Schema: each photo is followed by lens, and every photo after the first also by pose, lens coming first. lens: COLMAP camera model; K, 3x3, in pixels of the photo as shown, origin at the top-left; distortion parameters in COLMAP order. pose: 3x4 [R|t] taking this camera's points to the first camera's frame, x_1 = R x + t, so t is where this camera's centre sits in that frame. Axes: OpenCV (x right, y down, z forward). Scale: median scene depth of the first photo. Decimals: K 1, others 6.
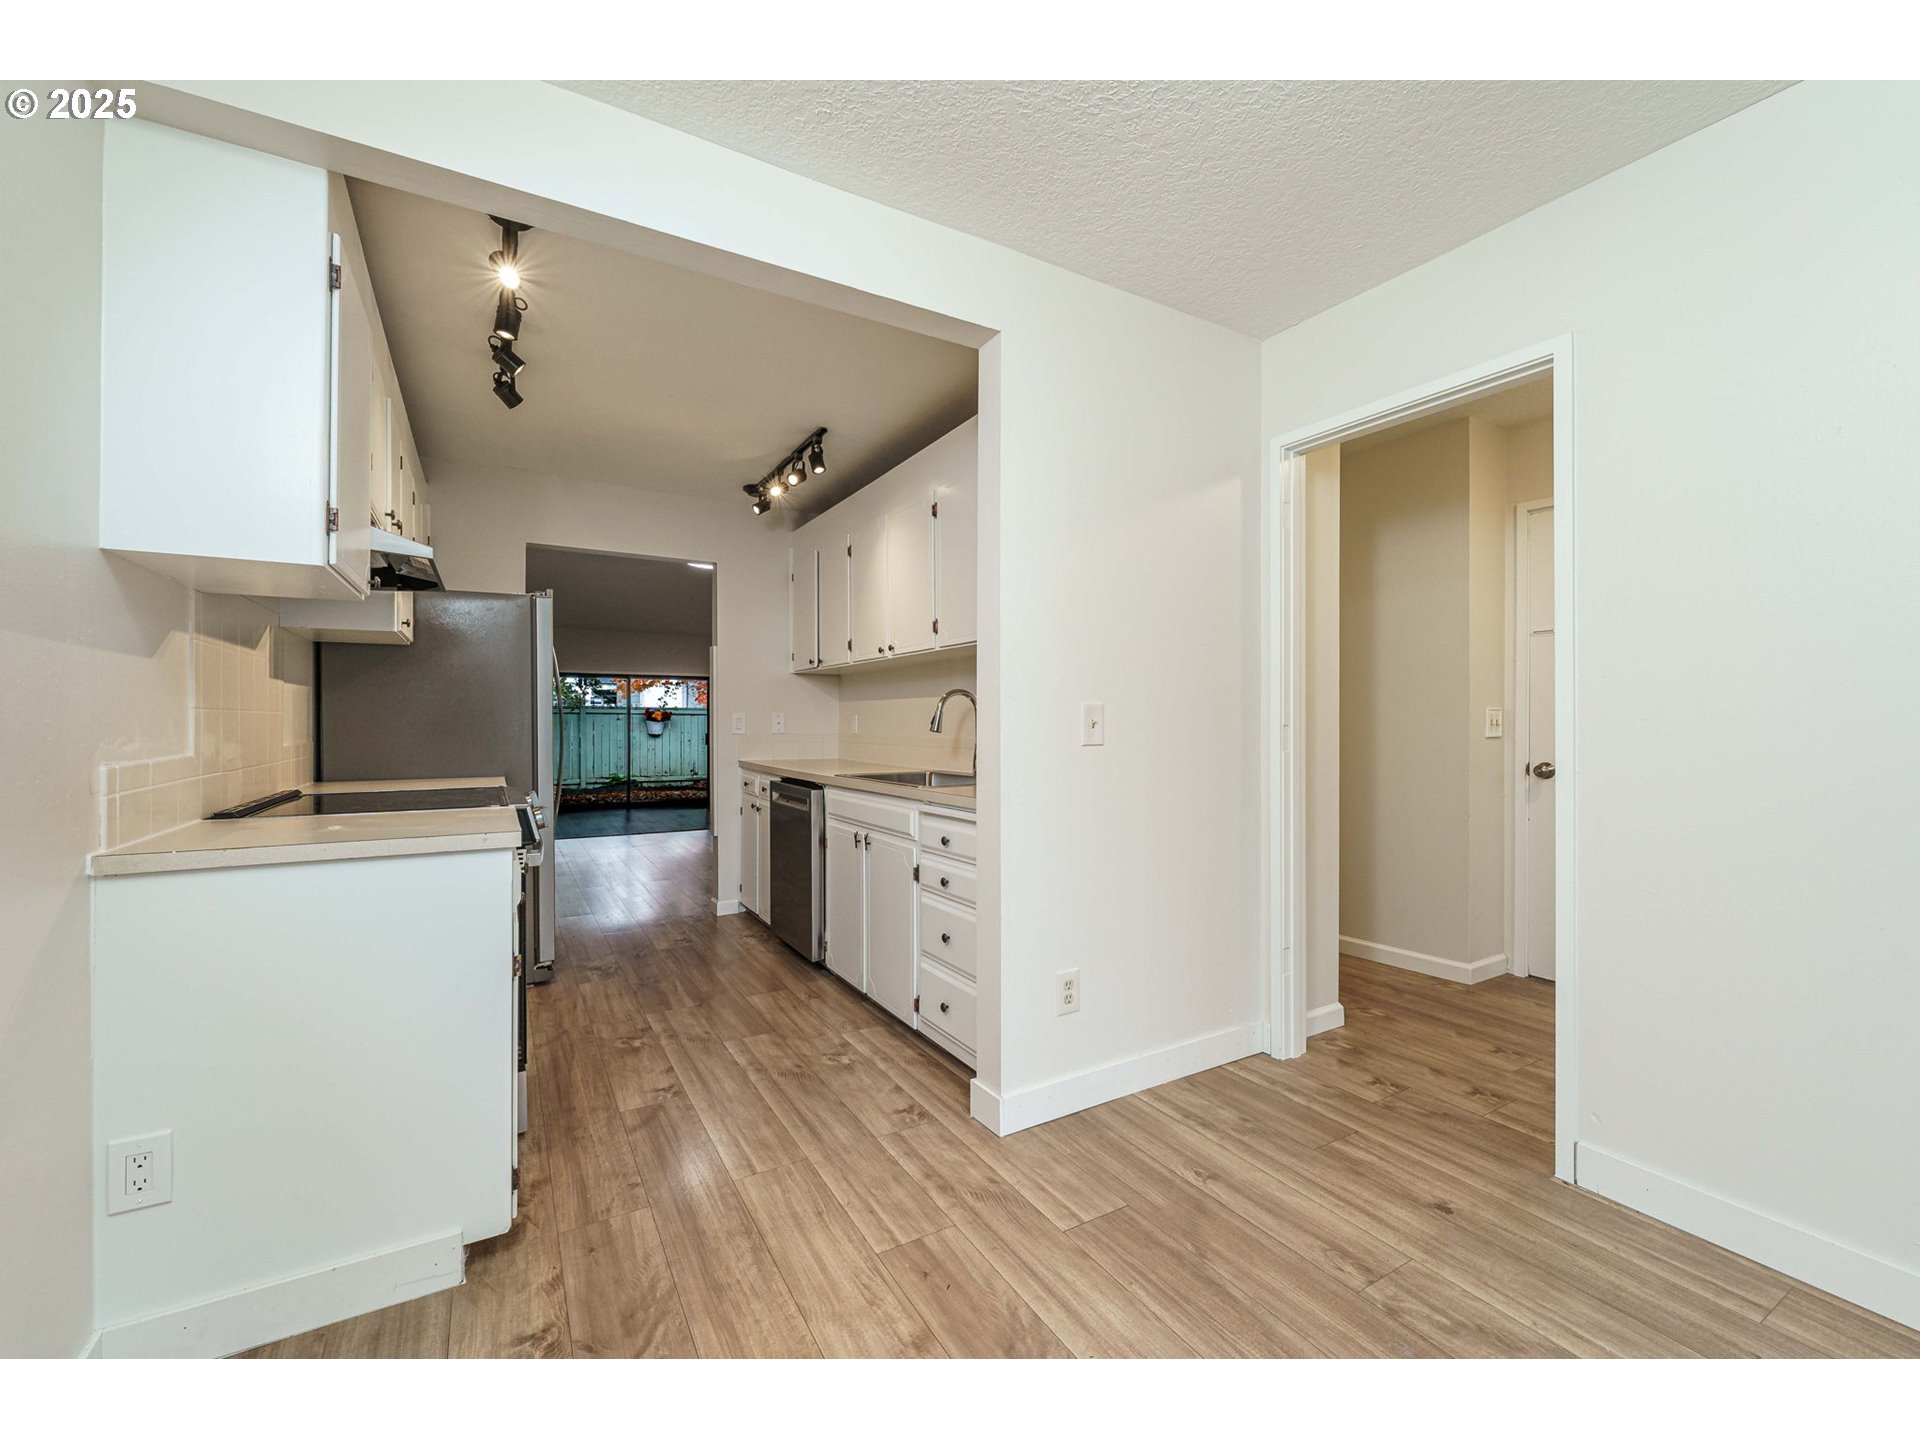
lens RADIAL K [[788.2, 0, 981.0], [0, 788.2, 720.3], [0, 0, 1]] dist [-0.001280, -0.000224]
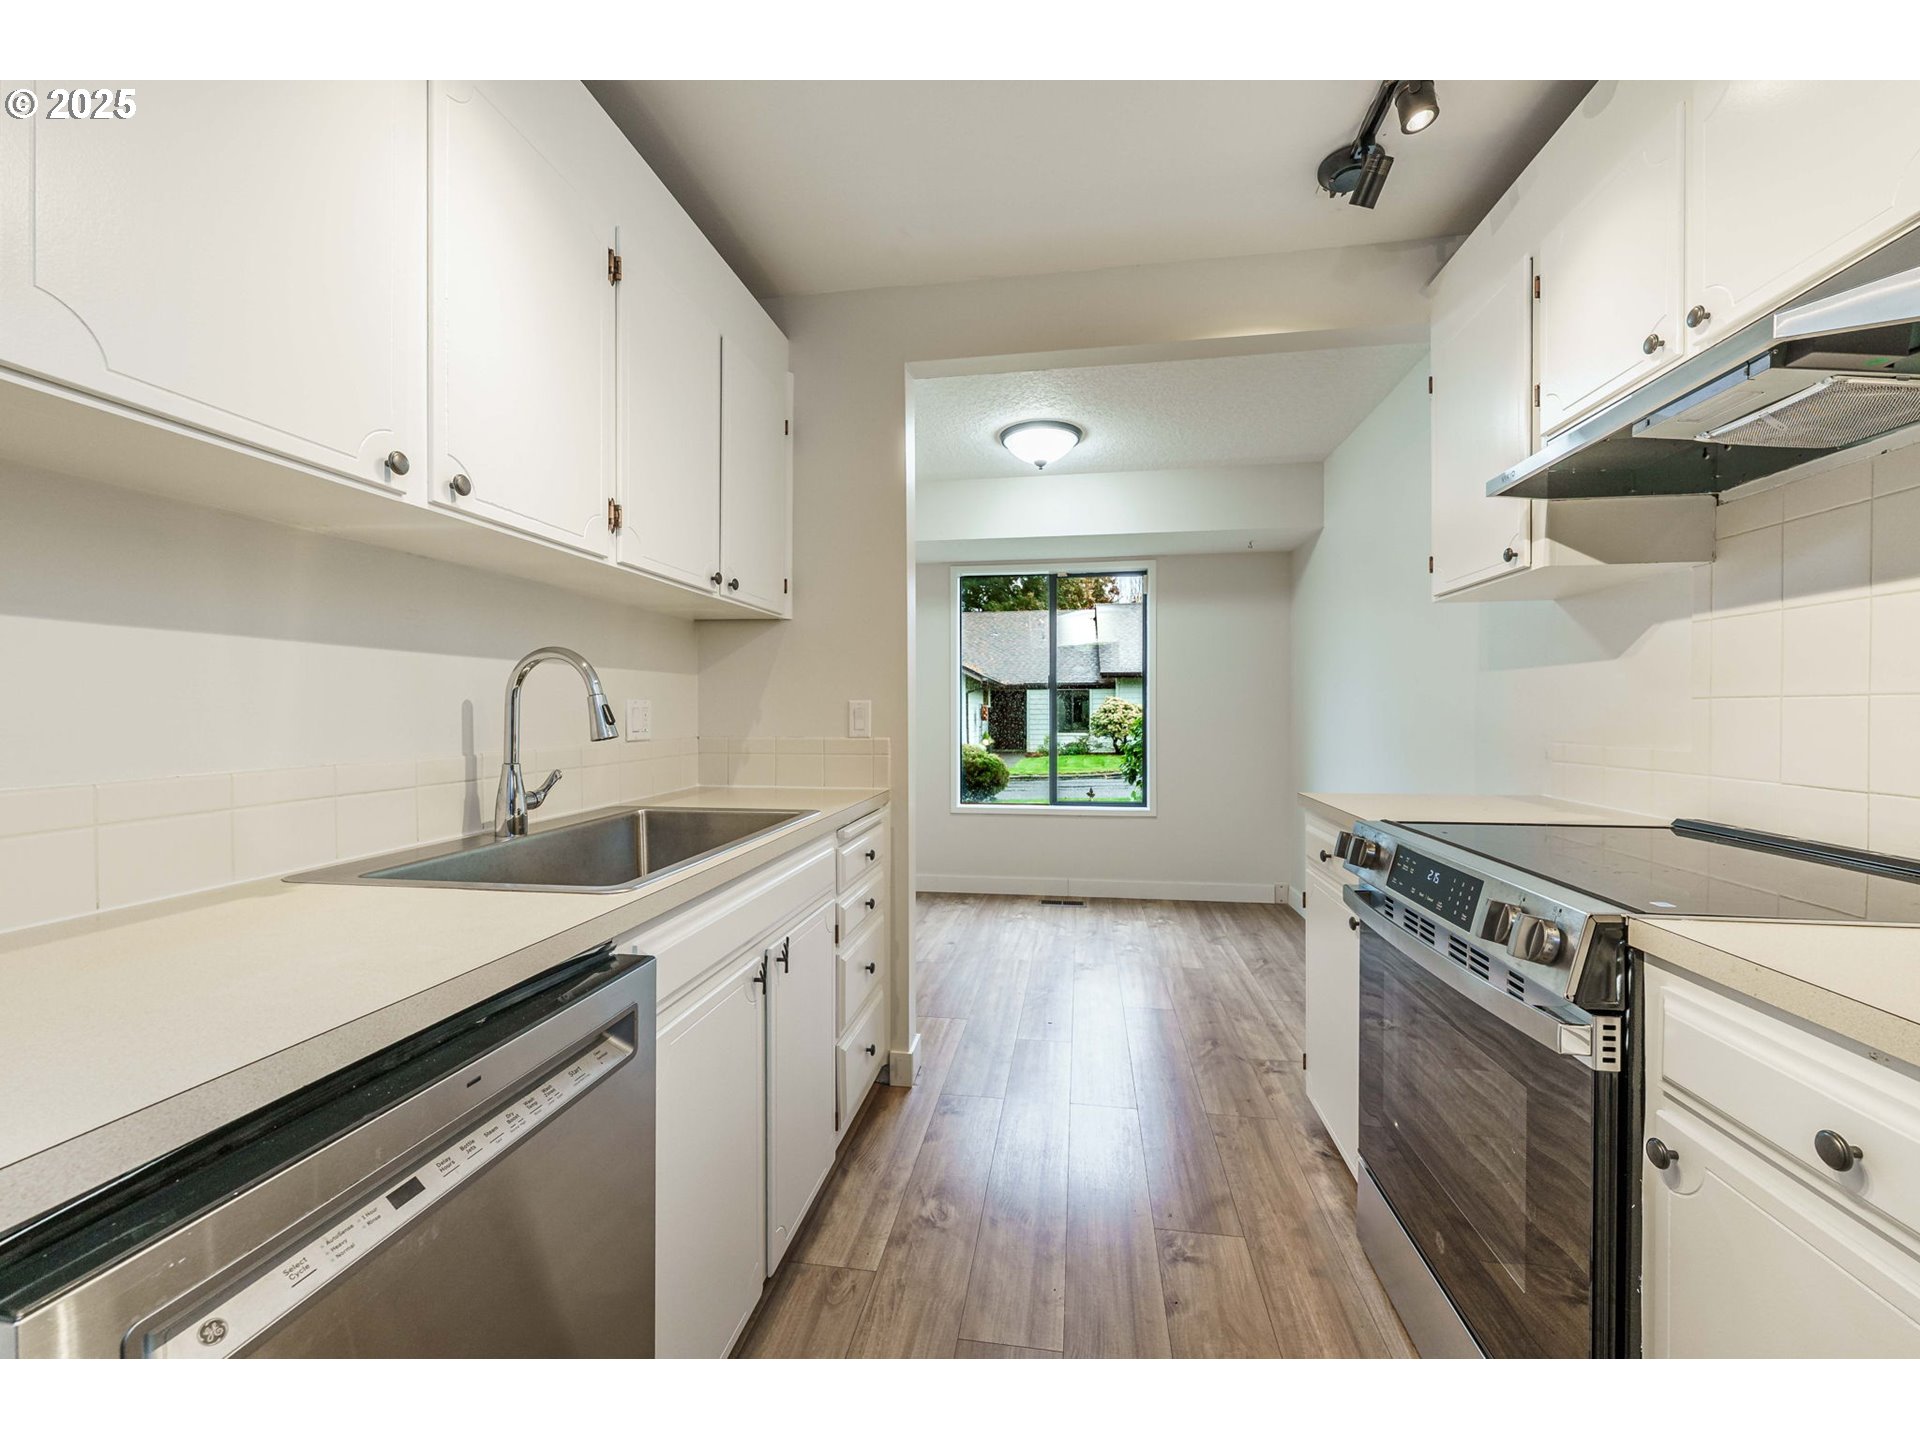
lens RADIAL K [[774.7, 0, 957.1], [0, 774.7, 714.0], [0, 0, 1]] dist [0.000479, -0.000206]
pose [[-0.754951, 0.003202, 0.655774, -0.808832], [0.004481, 0.999990, 0.000276, 0.001253], [-0.655766, 0.003147, -0.754958, 1.902700]]
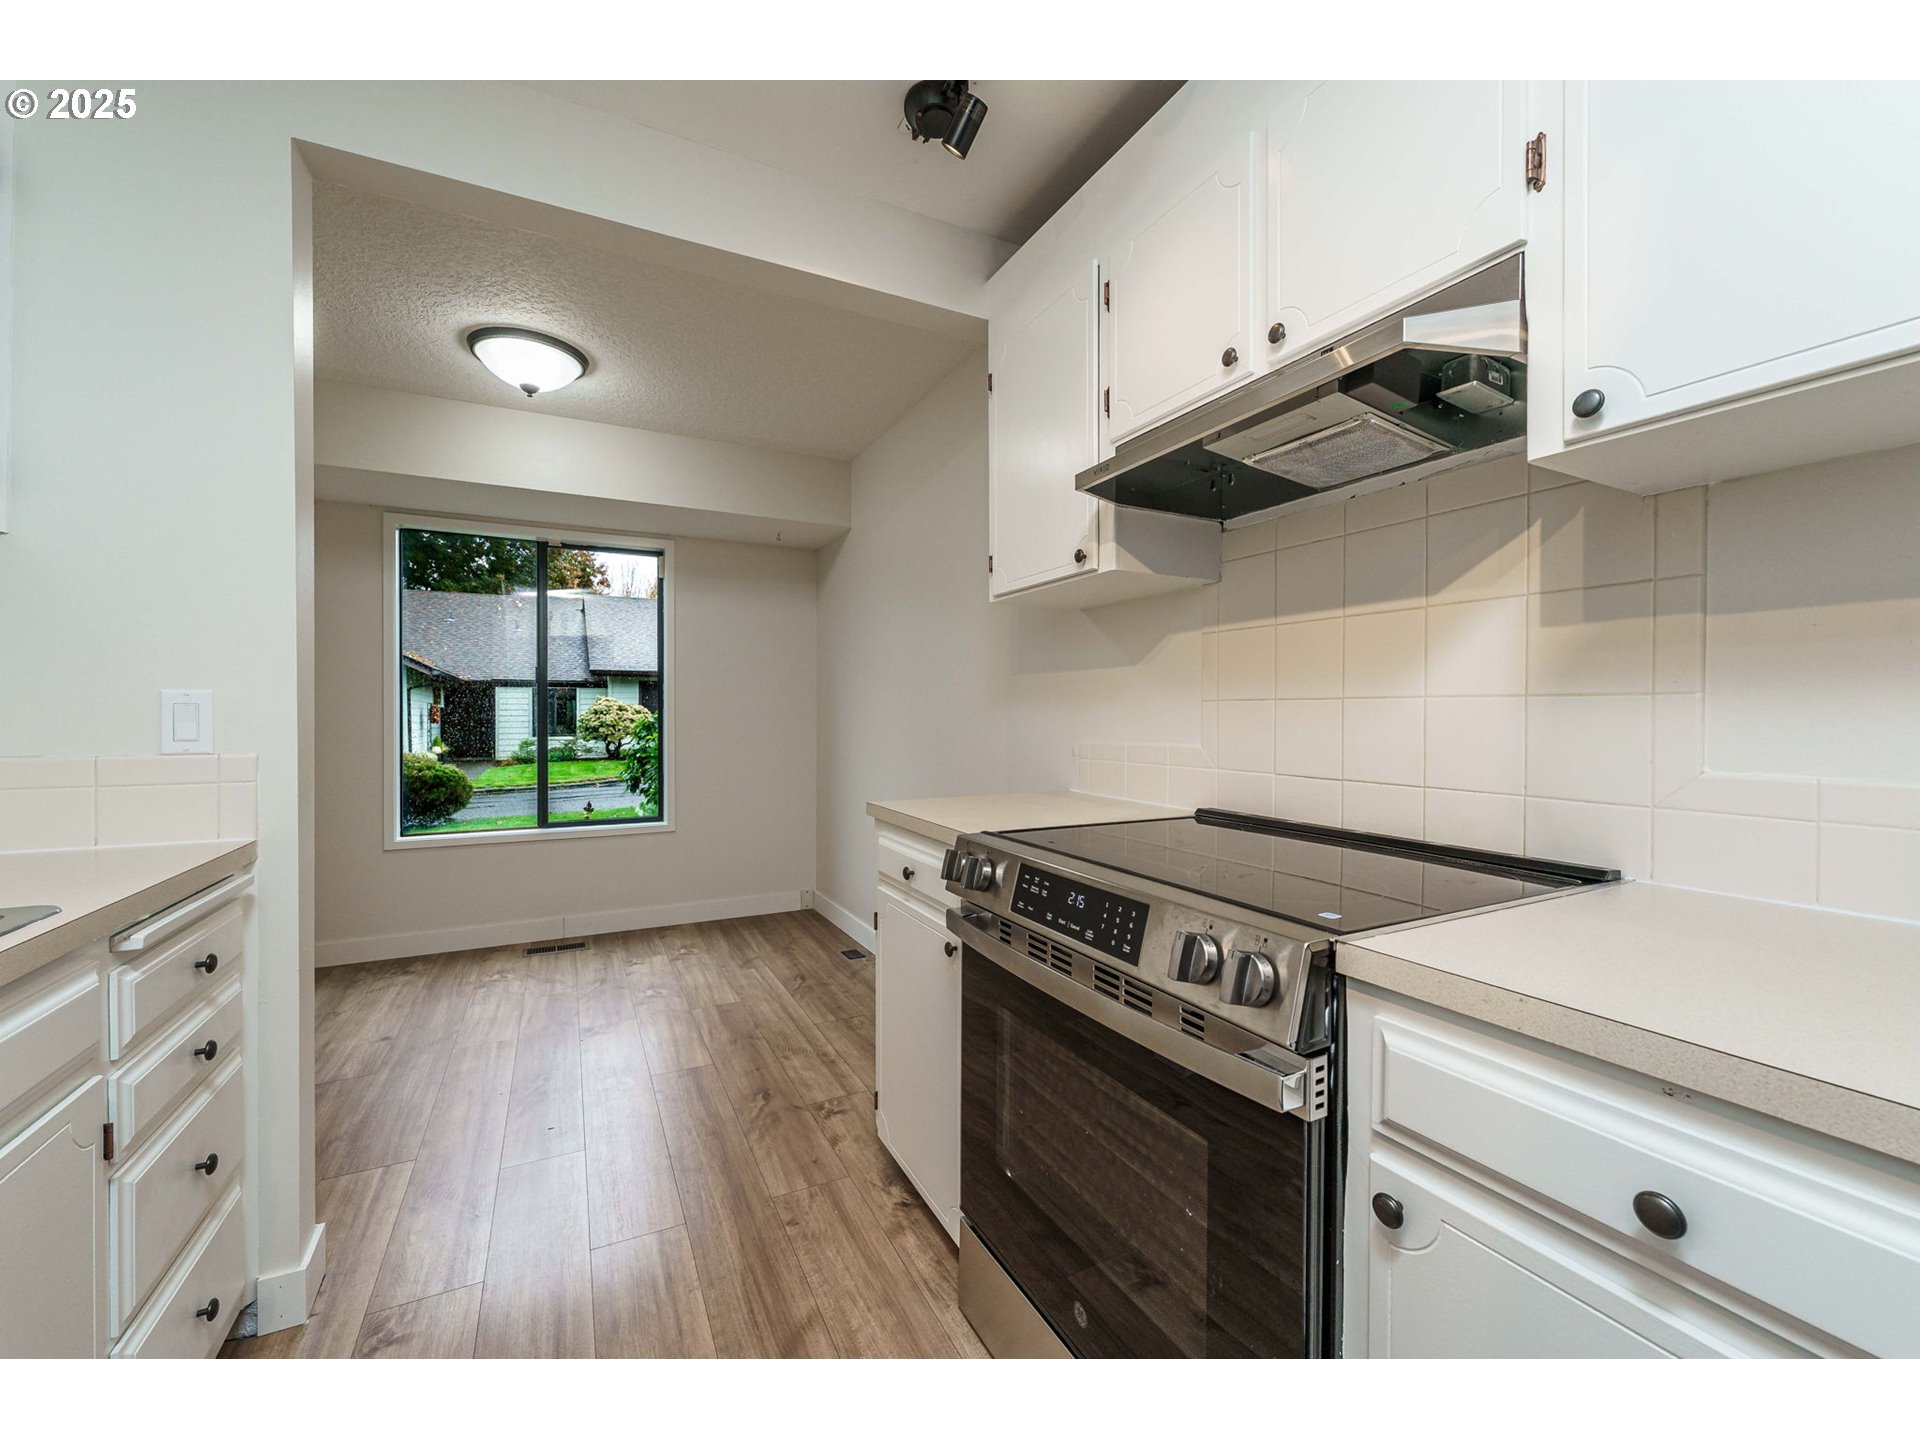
lens RADIAL K [[768.2, 0, 960.0], [0, 768.2, 720.0], [0, 0, 1]] dist [0.000442, -0.000091]
pose [[-0.996816, 0.000685, 0.079735, -0.652193], [0.001284, 0.999971, 0.007464, 0.003602], [-0.079728, 0.007543, -0.996788, 1.725441]]
